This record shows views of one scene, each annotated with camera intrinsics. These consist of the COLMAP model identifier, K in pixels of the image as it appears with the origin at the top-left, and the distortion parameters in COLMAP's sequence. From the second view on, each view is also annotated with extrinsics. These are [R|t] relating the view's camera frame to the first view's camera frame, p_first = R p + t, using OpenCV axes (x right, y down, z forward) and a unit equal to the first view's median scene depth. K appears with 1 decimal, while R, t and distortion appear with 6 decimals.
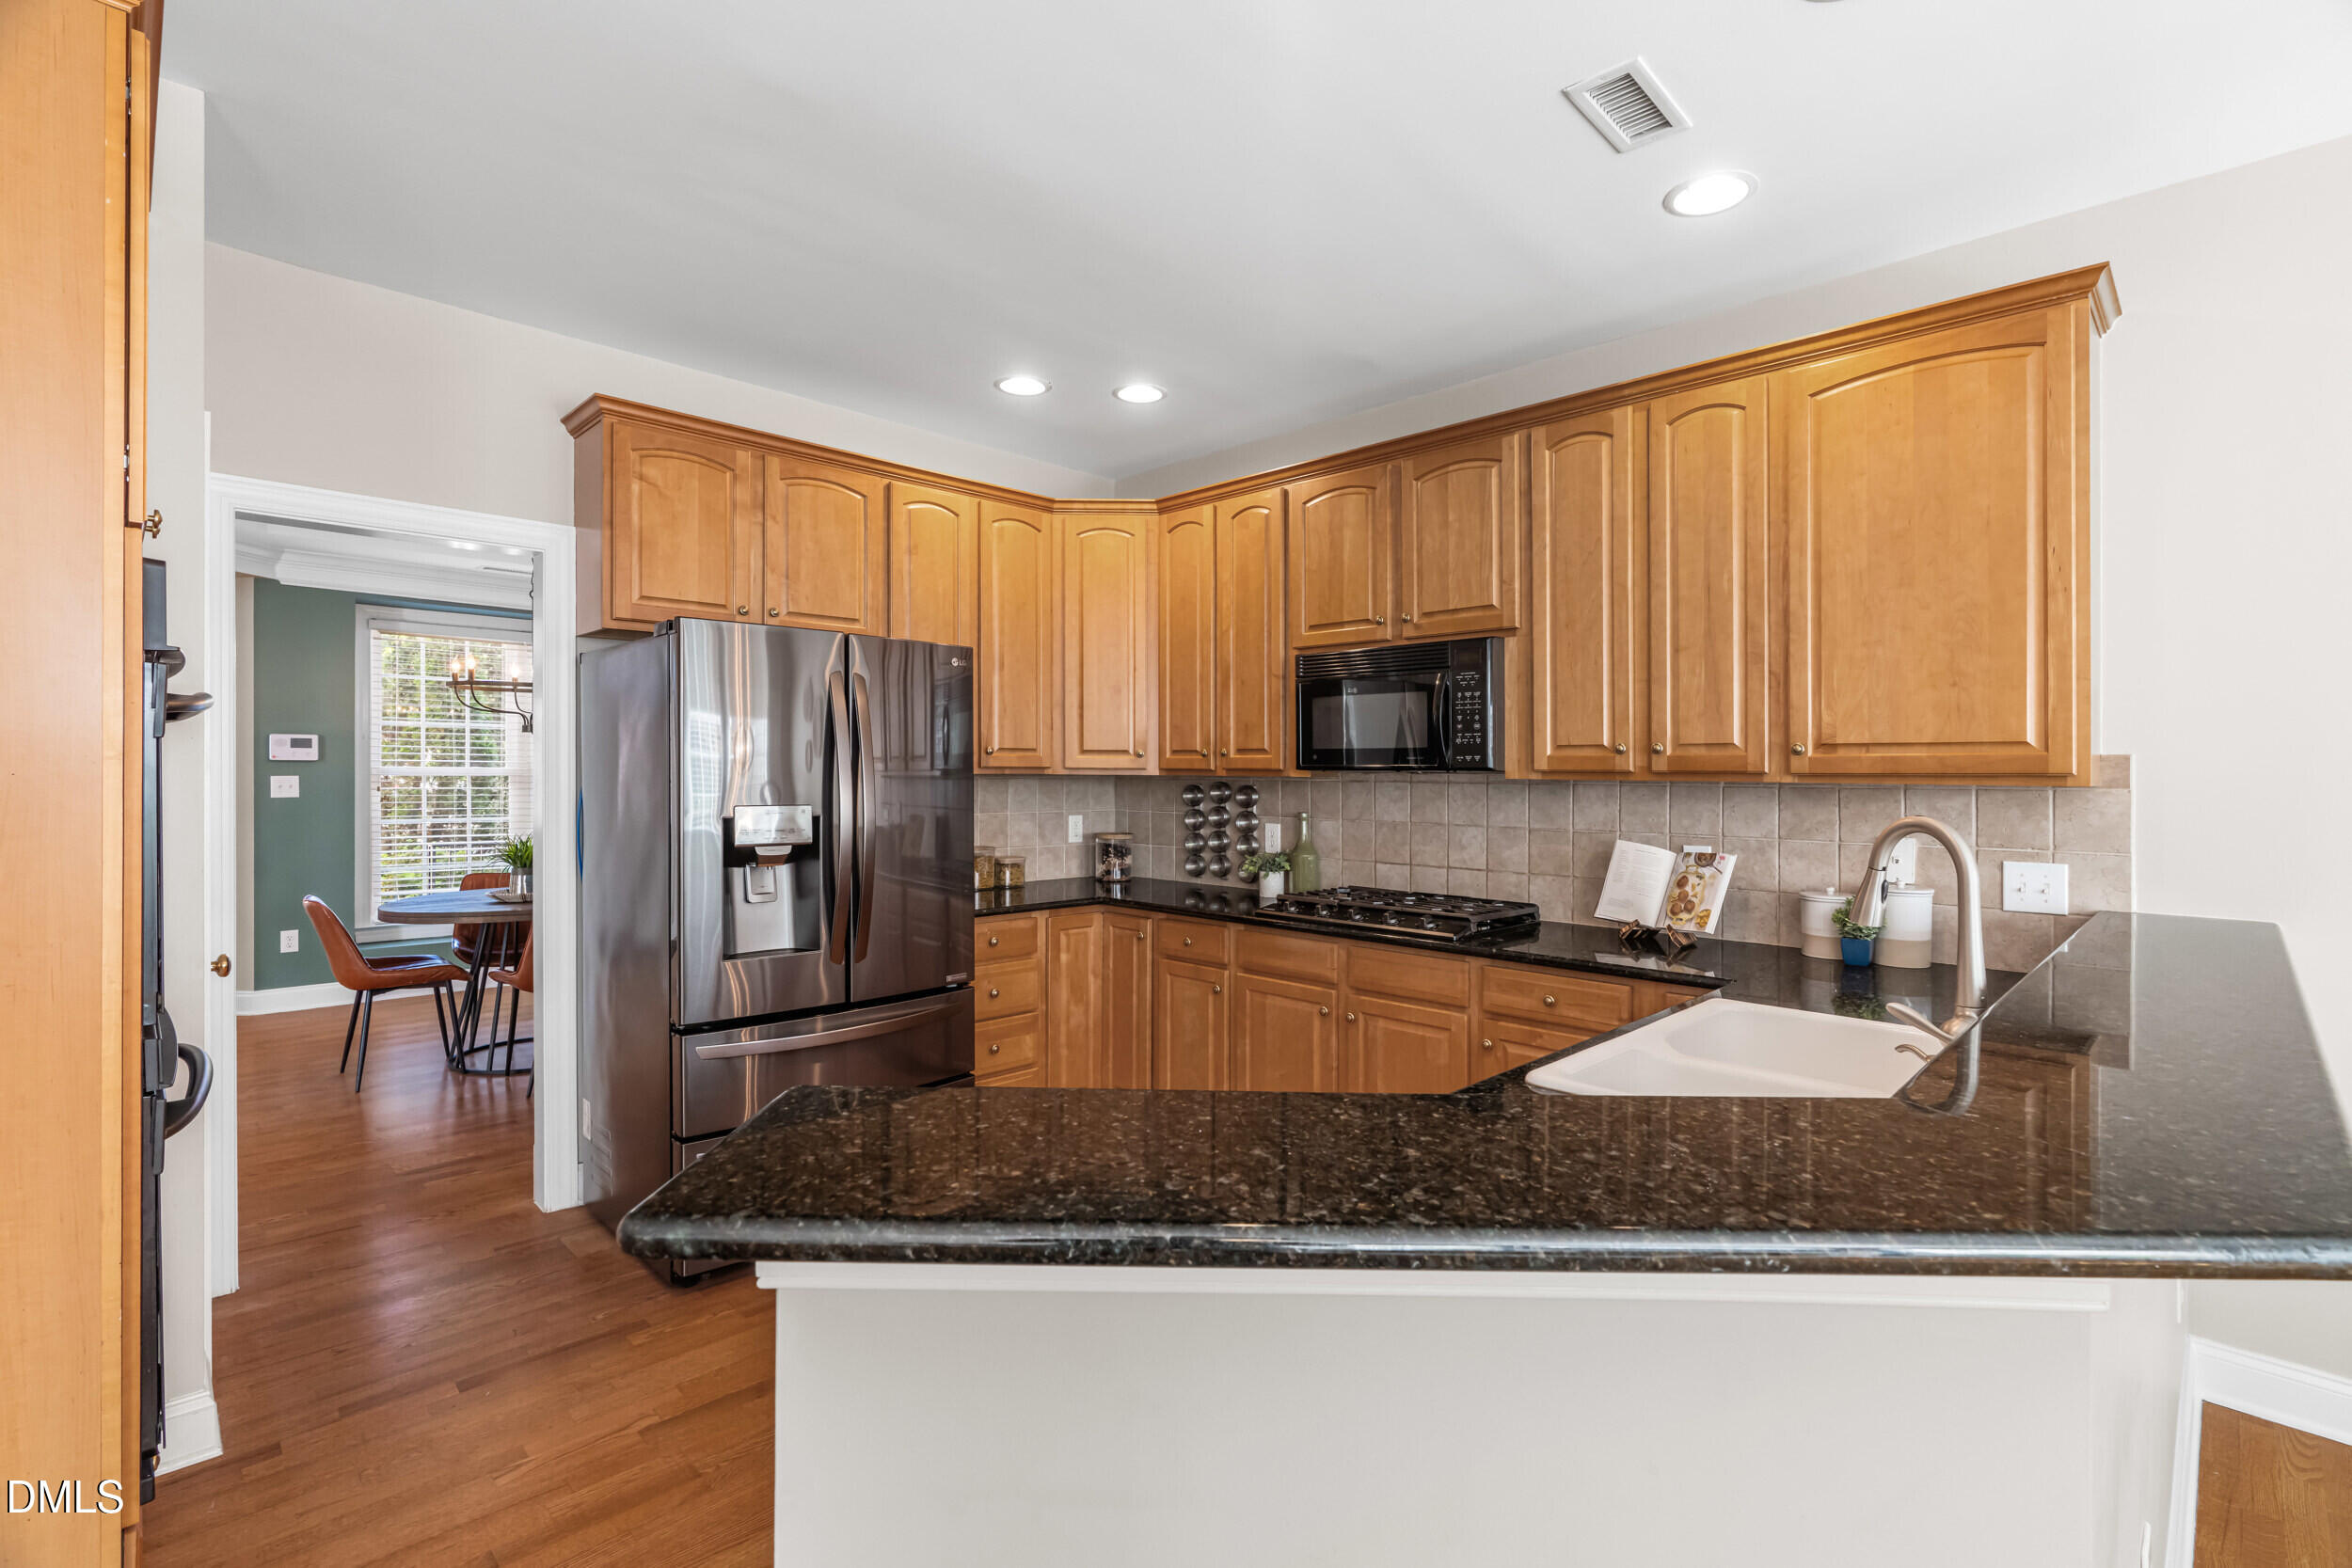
lens RADIAL K [[1081.3, 0, 1181.9], [0, 1081.3, 783.0], [0, 0, 1]] dist [-0.021646, 0.002030]
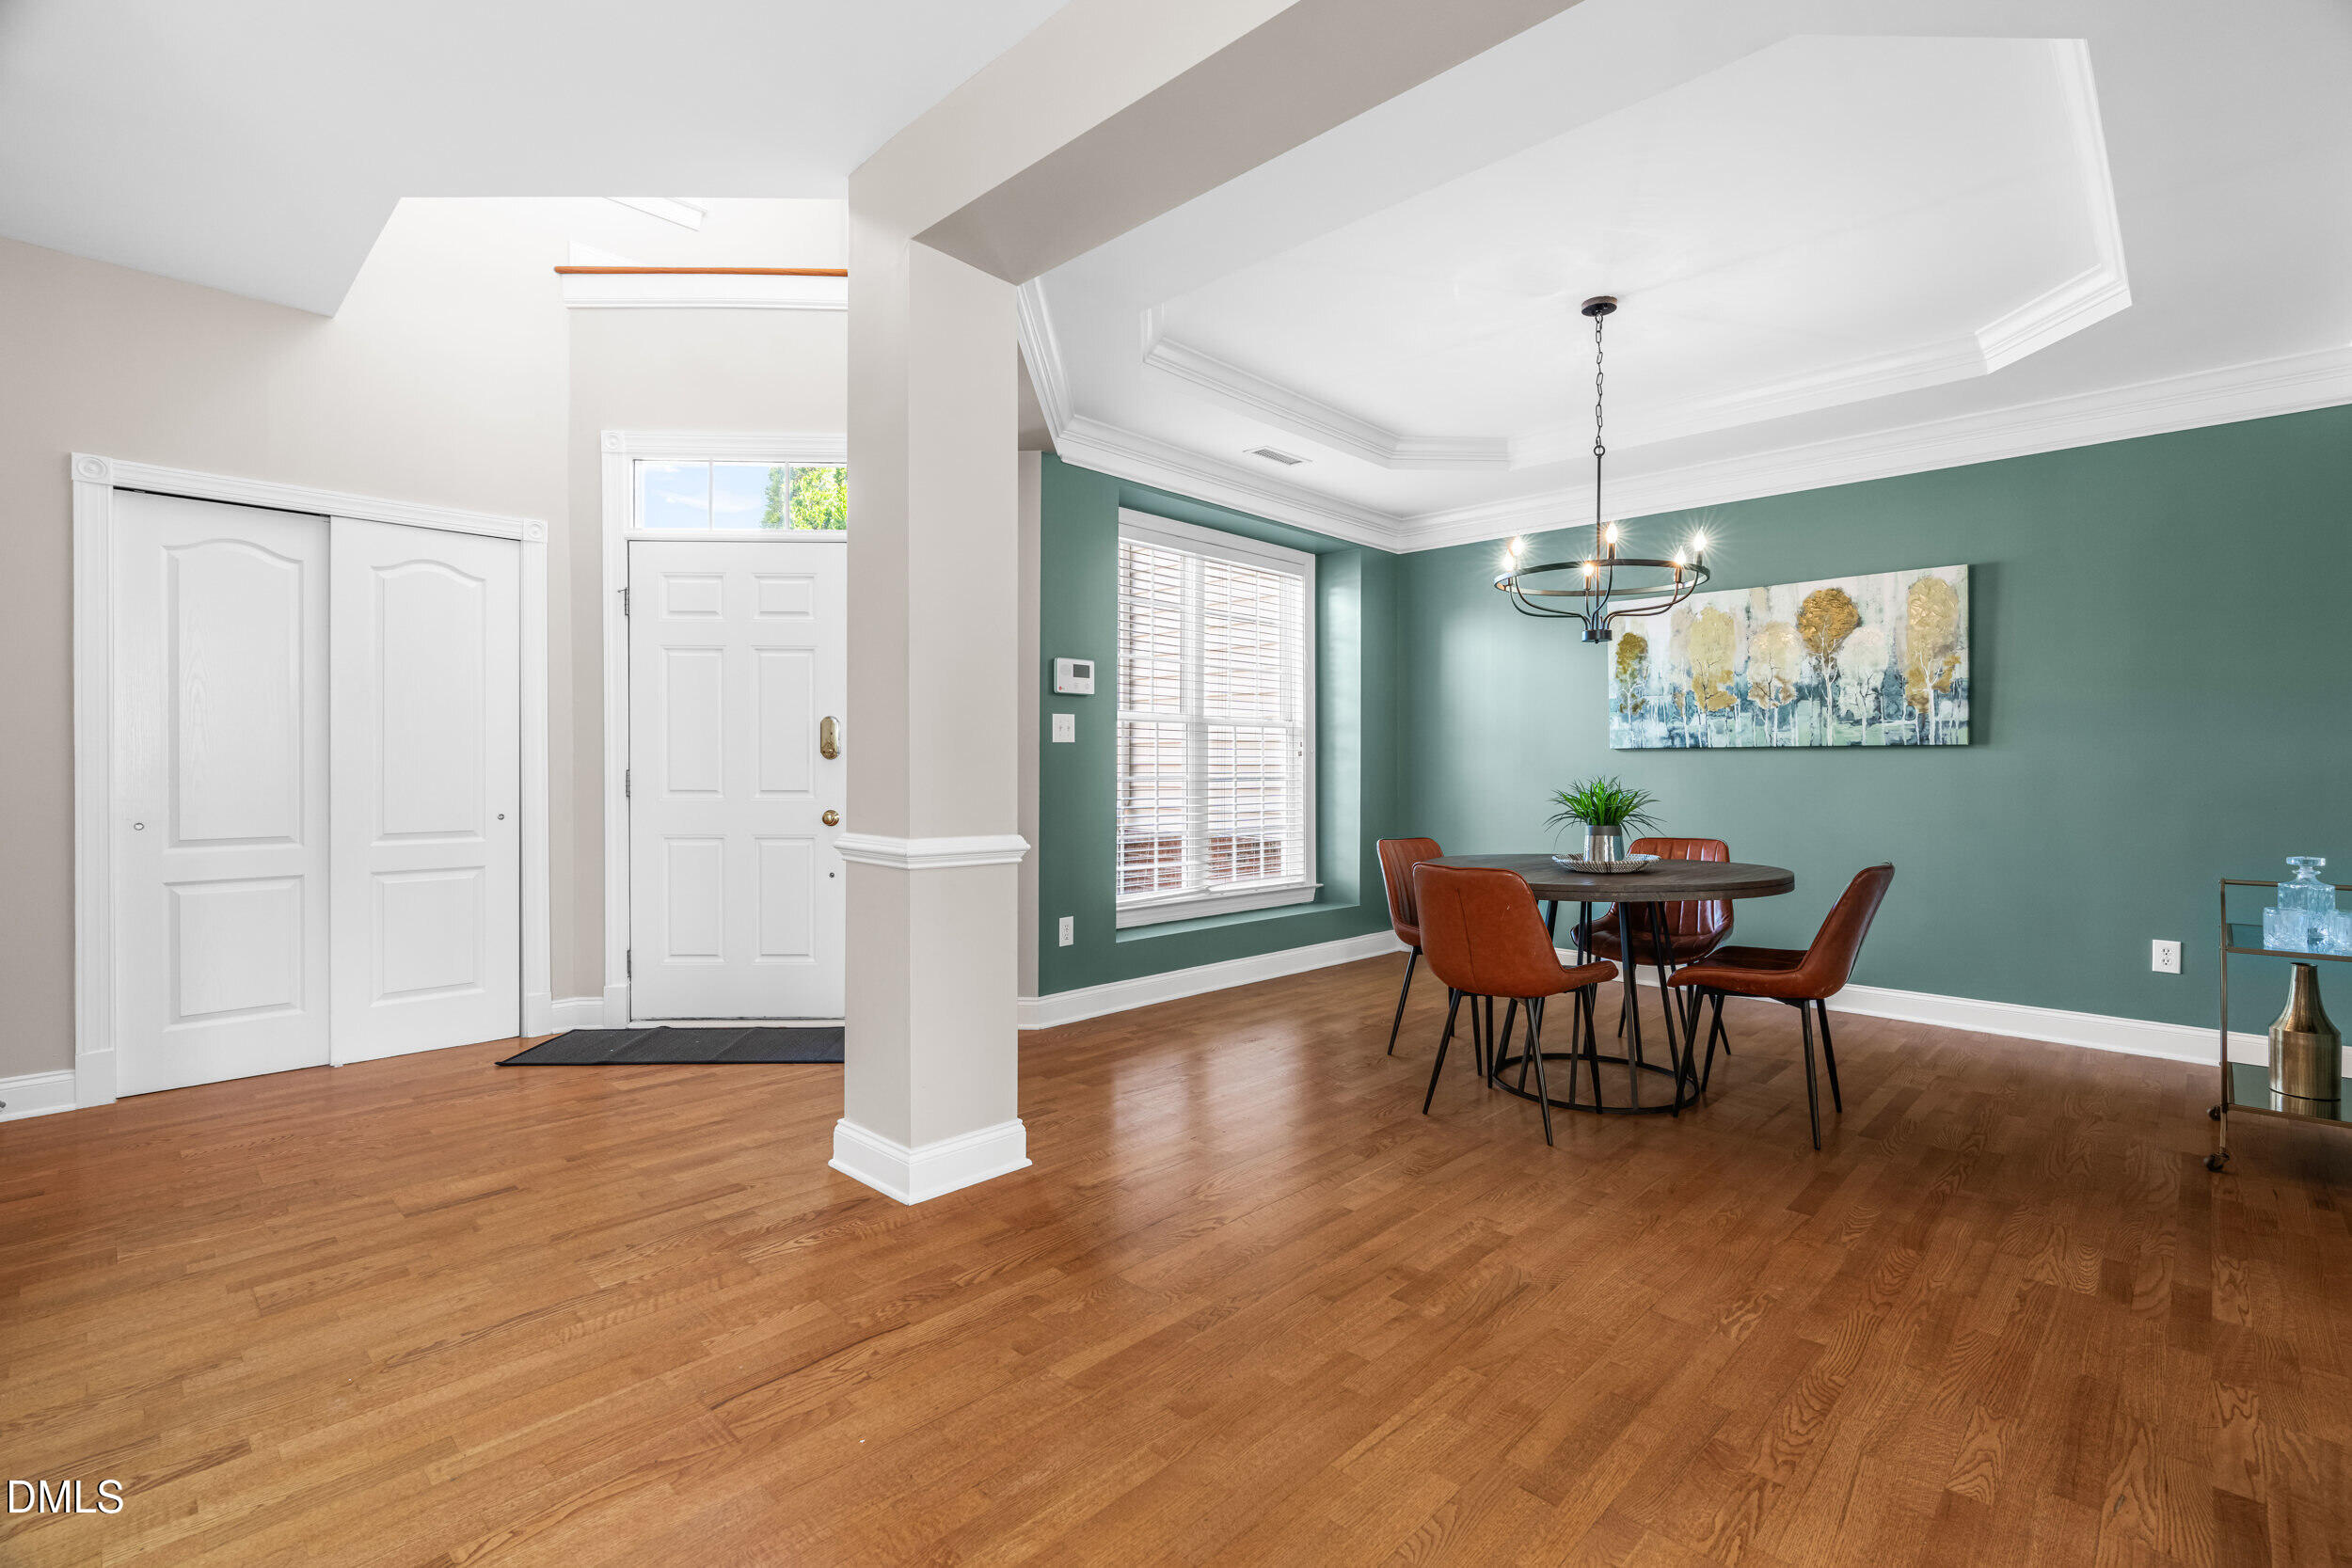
lens RADIAL K [[1081.3, 0, 1192.6], [0, 1081.3, 760.9], [0, 0, 1]] dist [-0.021646, 0.002030]
pose [[0.999892, -0.006314, 0.013304, -1.340511], [0.006384, 0.999966, -0.005212, 0.055251], [-0.013270, 0.005296, 0.999898, 0.402377]]
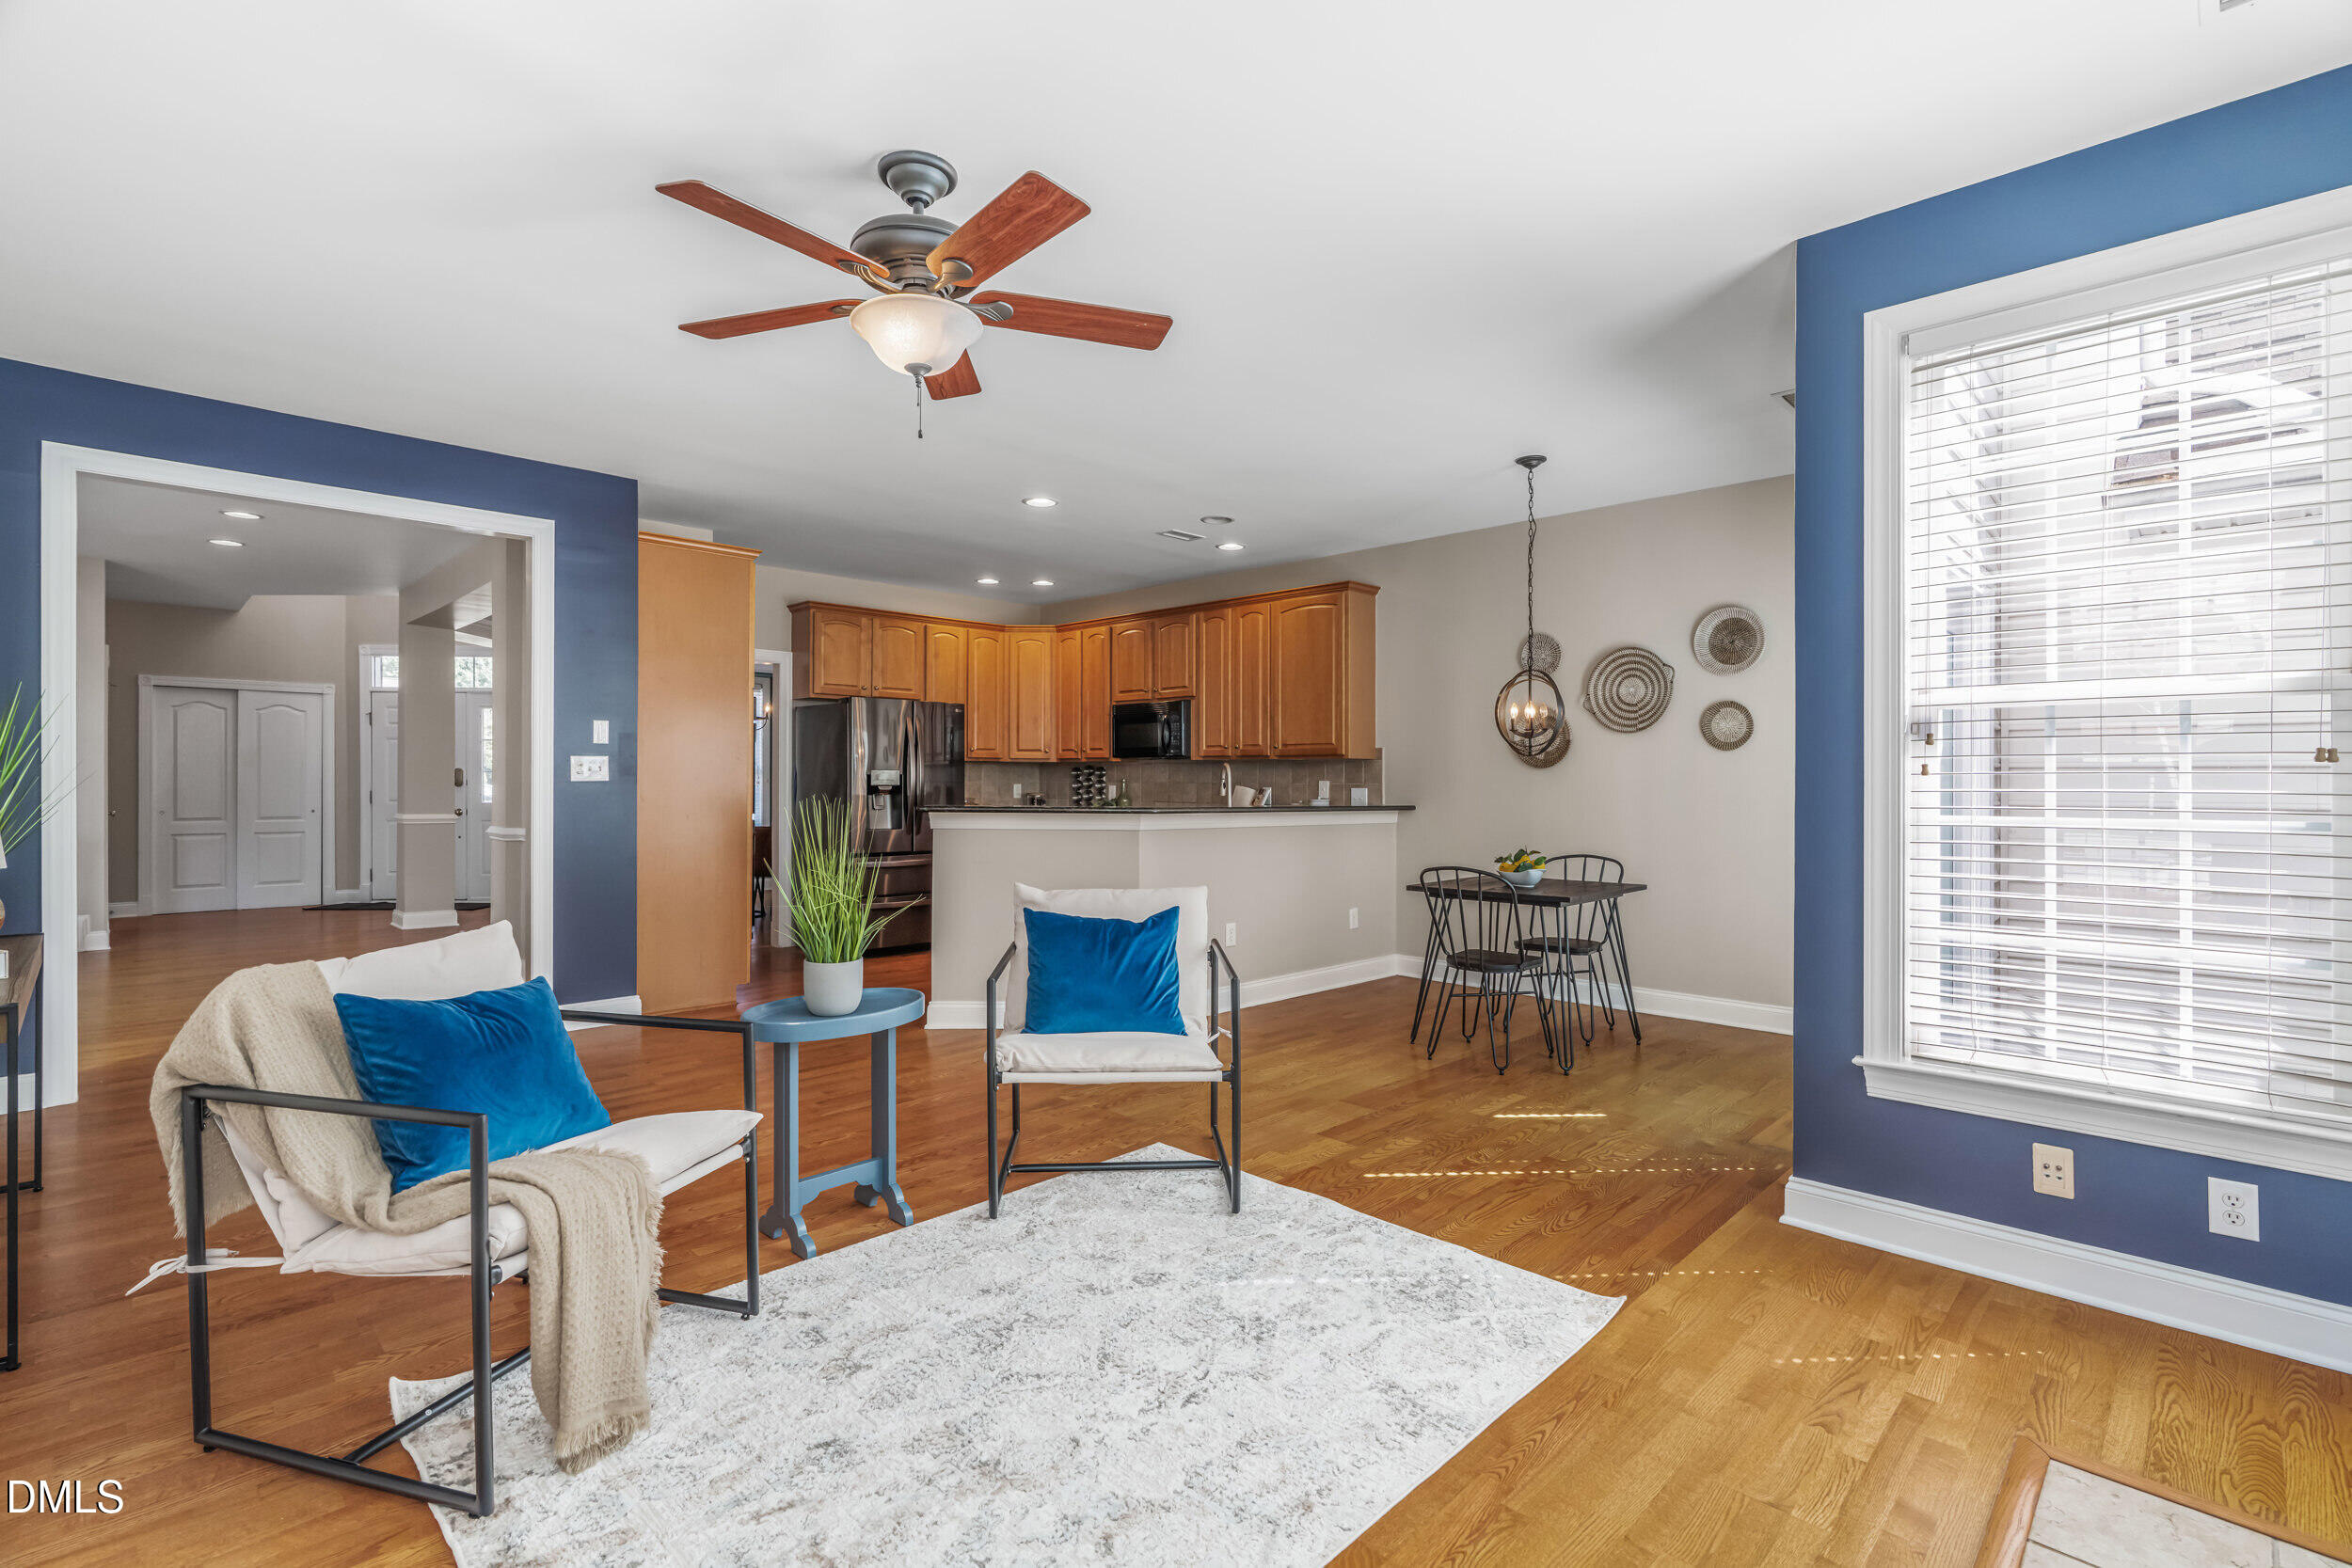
lens RADIAL K [[1081.3, 0, 1166.8], [0, 1081.3, 772.6], [0, 0, 1]] dist [-0.021646, 0.002030]
pose [[0.999989, -0.000847, -0.004532, 0.243300], [0.000774, 0.999870, -0.016078, 0.056517], [0.004546, 0.016074, 0.999860, -1.277188]]
